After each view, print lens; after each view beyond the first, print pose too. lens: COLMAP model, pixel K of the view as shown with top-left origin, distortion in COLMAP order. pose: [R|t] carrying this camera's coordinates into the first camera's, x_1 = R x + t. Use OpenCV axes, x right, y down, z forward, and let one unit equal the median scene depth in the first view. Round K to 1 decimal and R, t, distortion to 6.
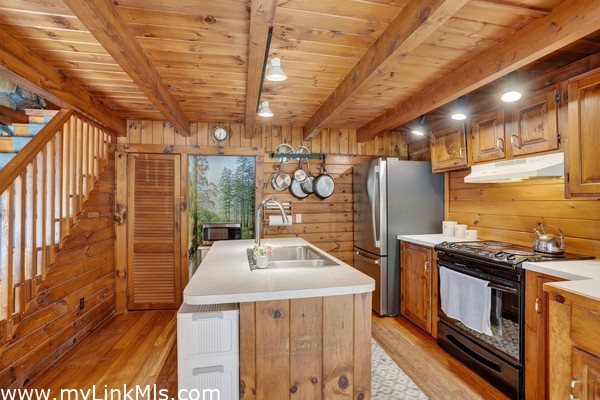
lens RADIAL K [[287.2, 0, 297.8], [0, 287.2, 198.9], [0, 0, 1]] dist [0.001290, 0.000244]
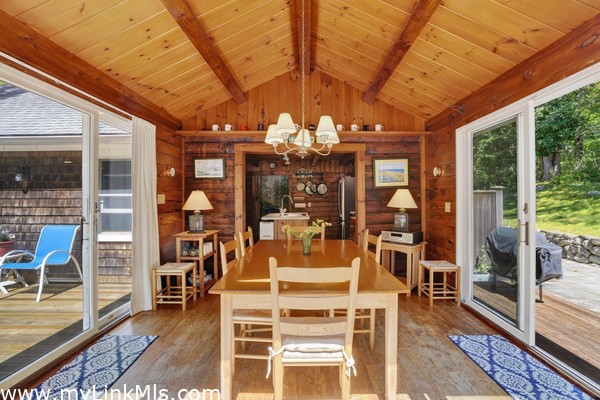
lens RADIAL K [[287.2, 0, 300.5], [0, 287.2, 200.4], [0, 0, 1]] dist [0.001290, 0.000244]
pose [[0.981883, -0.003215, -0.189463, 0.333110], [0.006703, 0.999820, 0.017771, 0.000030], [0.189372, -0.018719, 0.981727, -1.038745]]
